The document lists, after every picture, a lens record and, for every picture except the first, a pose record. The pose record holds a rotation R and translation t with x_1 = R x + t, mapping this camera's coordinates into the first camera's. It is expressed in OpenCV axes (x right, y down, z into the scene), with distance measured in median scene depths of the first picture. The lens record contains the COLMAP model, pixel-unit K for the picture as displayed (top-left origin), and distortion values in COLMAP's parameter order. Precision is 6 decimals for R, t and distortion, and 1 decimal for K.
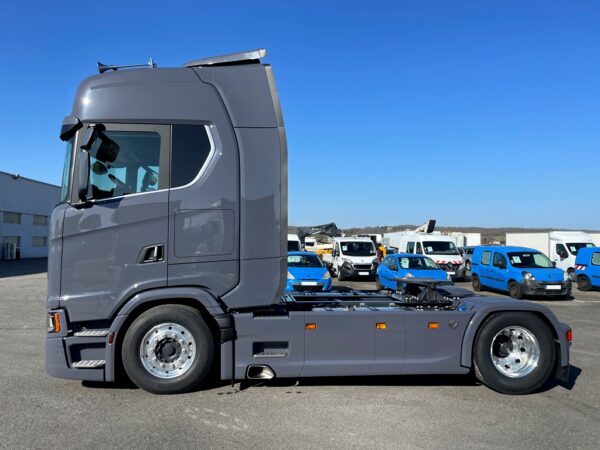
lens RADIAL K [[449.8, 0, 300.0], [0, 449.8, 225.0], [0, 0, 1]] dist [0.036915, -0.012027]
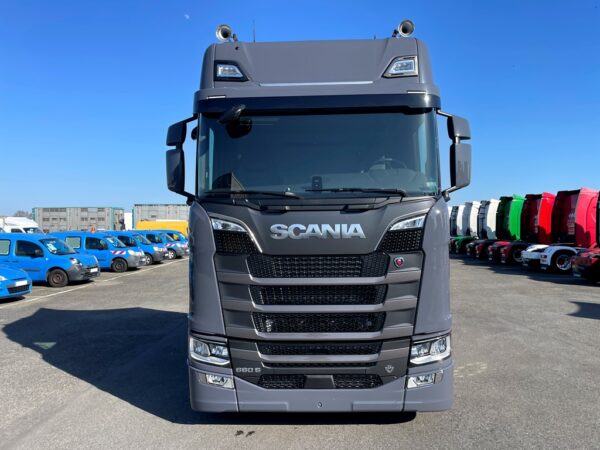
lens RADIAL K [[449.8, 0, 300.0], [0, 449.8, 225.0], [0, 0, 1]] dist [0.036915, -0.012027]
pose [[0.125585, 0.002942, 0.992079, -1.338263], [-0.041000, 0.999157, 0.002227, 0.019114], [-0.991235, -0.040955, 0.125599, 1.149793]]
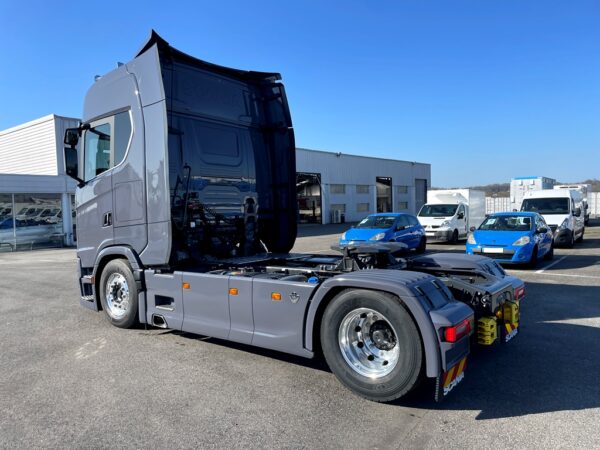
lens RADIAL K [[449.8, 0, 300.0], [0, 449.8, 225.0], [0, 0, 1]] dist [0.036915, -0.012027]
pose [[0.734651, -0.003100, -0.678438, 0.950984], [0.059008, 0.996492, 0.059344, 0.035245], [0.675874, -0.083630, 0.732257, 0.419699]]
